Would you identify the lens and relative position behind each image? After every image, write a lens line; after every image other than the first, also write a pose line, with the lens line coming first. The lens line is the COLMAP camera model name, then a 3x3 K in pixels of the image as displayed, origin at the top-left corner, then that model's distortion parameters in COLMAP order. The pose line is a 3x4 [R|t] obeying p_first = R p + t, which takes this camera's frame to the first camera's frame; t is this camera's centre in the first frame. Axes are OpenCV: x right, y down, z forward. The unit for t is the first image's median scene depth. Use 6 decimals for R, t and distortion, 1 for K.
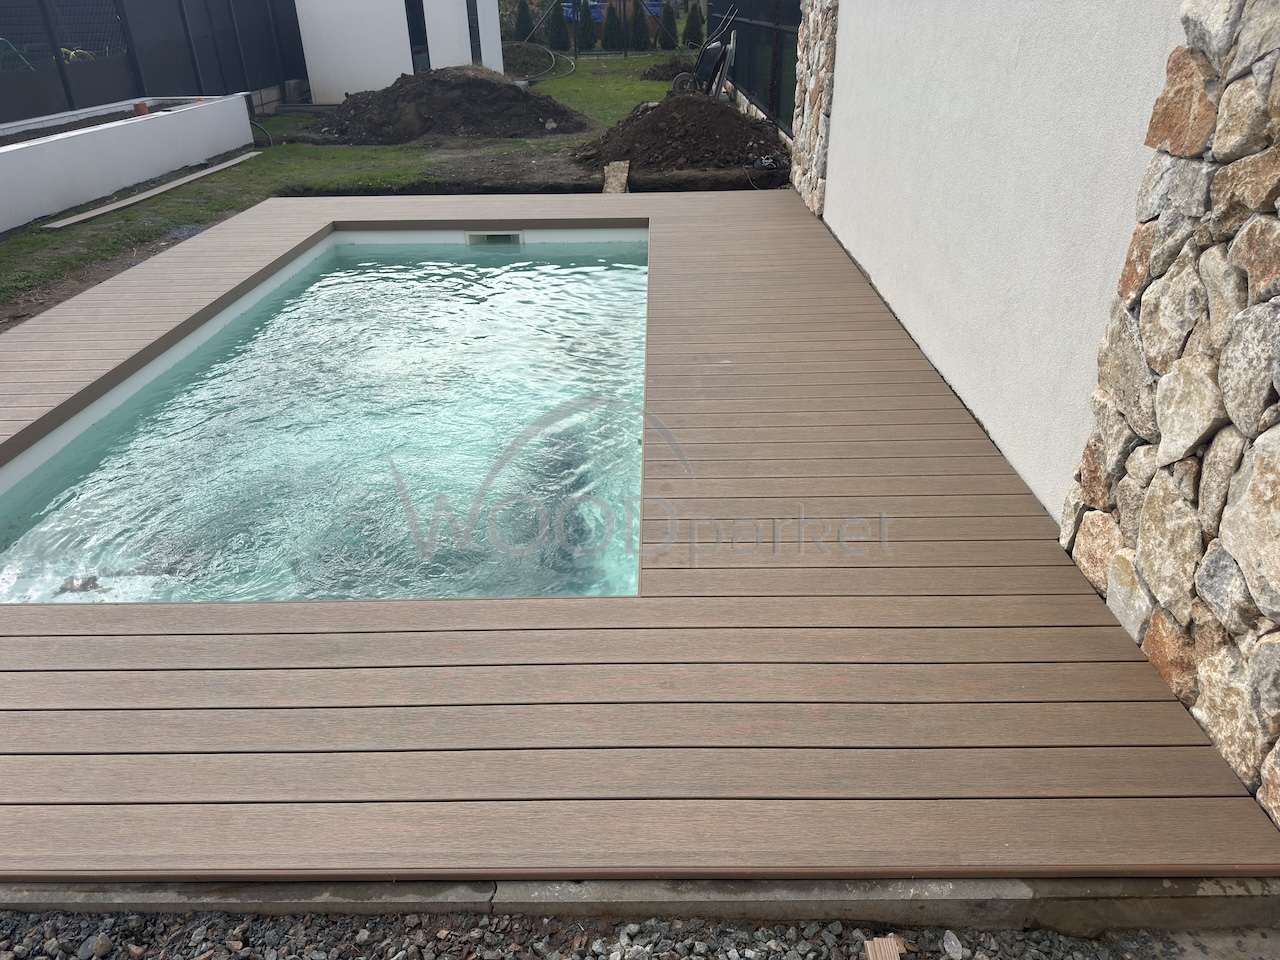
lens RADIAL K [[898.2, 0, 641.7], [0, 898.2, 488.6], [0, 0, 1]] dist [0.048020, -0.064759]
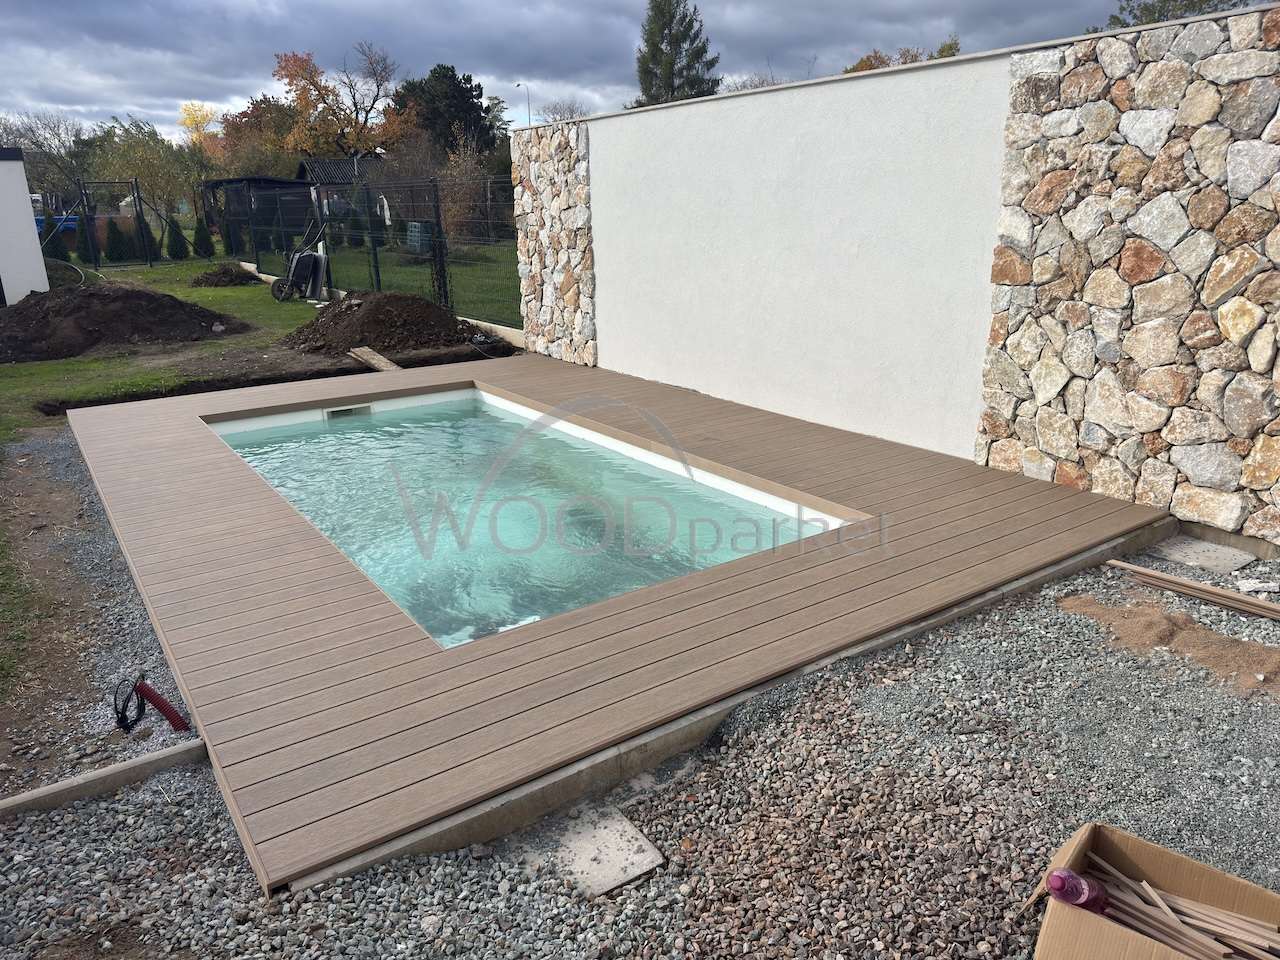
lens RADIAL K [[898.2, 0, 641.7], [0, 898.2, 488.6], [0, 0, 1]] dist [0.048020, -0.064759]
pose [[0.809611, -0.175828, 0.560014, -0.544696], [0.281323, 0.953595, -0.107307, 0.047364], [-0.515158, 0.244421, 0.821505, -0.124922]]
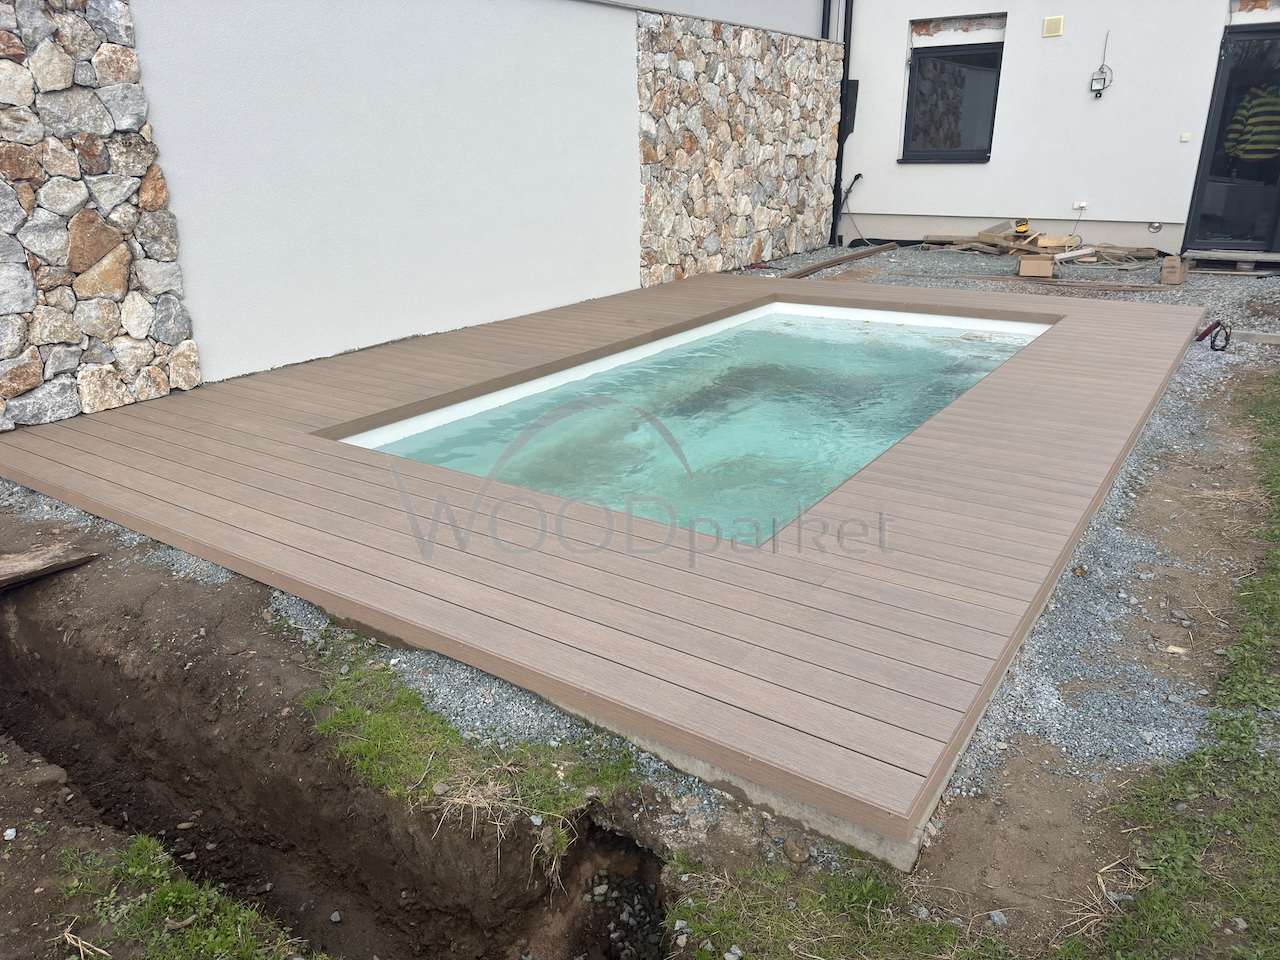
lens RADIAL K [[898.2, 0, 641.7], [0, 898.2, 488.6], [0, 0, 1]] dist [0.048020, -0.064759]
pose [[-0.832564, -0.170080, 0.527172, -0.537248], [0.286802, 0.681844, 0.672929, -0.647660], [-0.473901, 0.711450, -0.518899, 1.275989]]
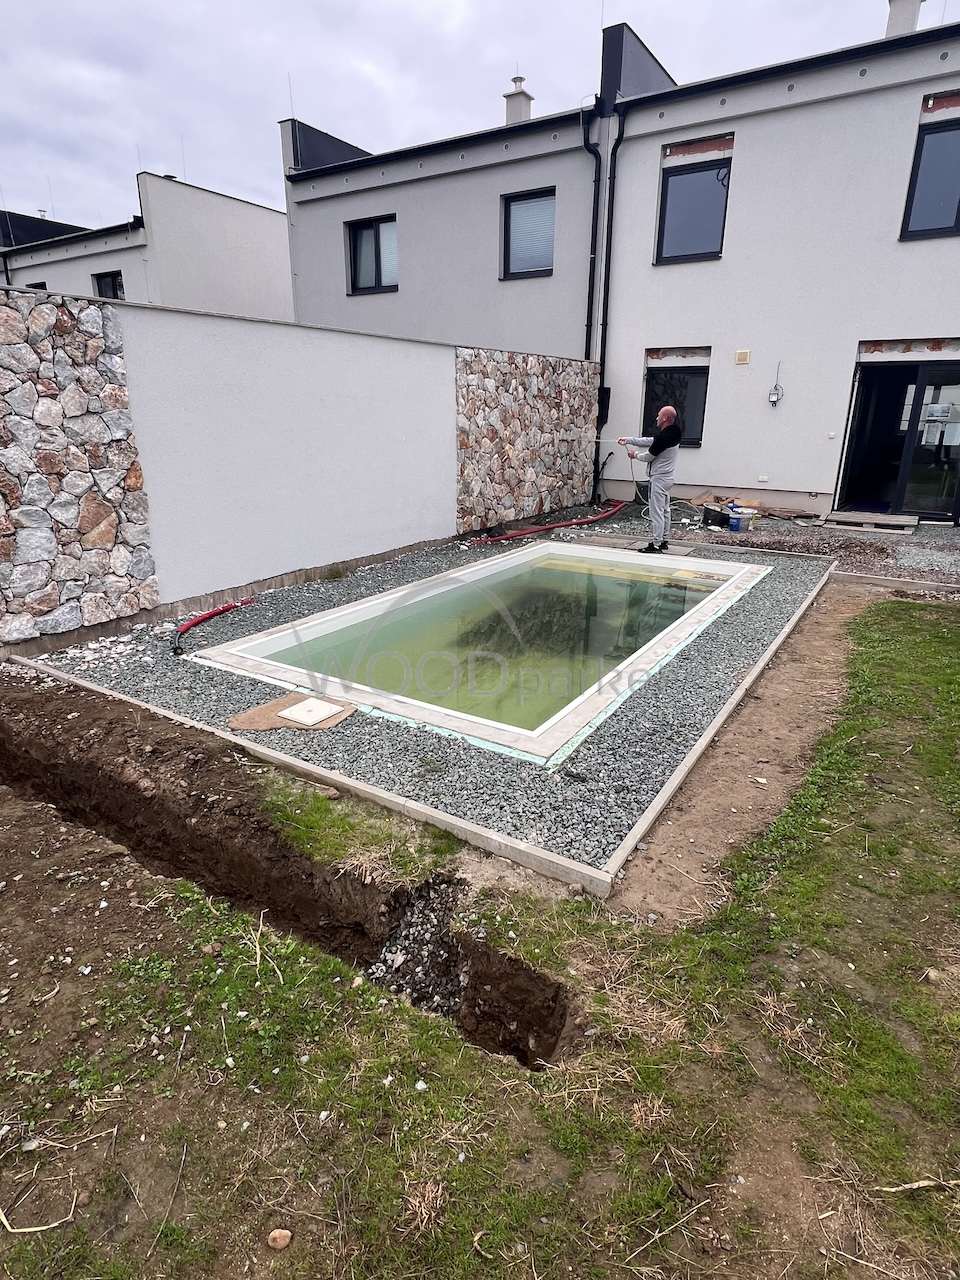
lens RADIAL K [[694.0, 0, 480.0], [0, 694.0, 640.0], [0, 0, 1]] dist [-0.022568, 0.000038]
pose [[-0.849955, -0.152124, 0.504415, -0.589319], [0.259264, 0.712693, 0.651805, -0.726276], [-0.458649, 0.684782, -0.566317, 1.326596]]
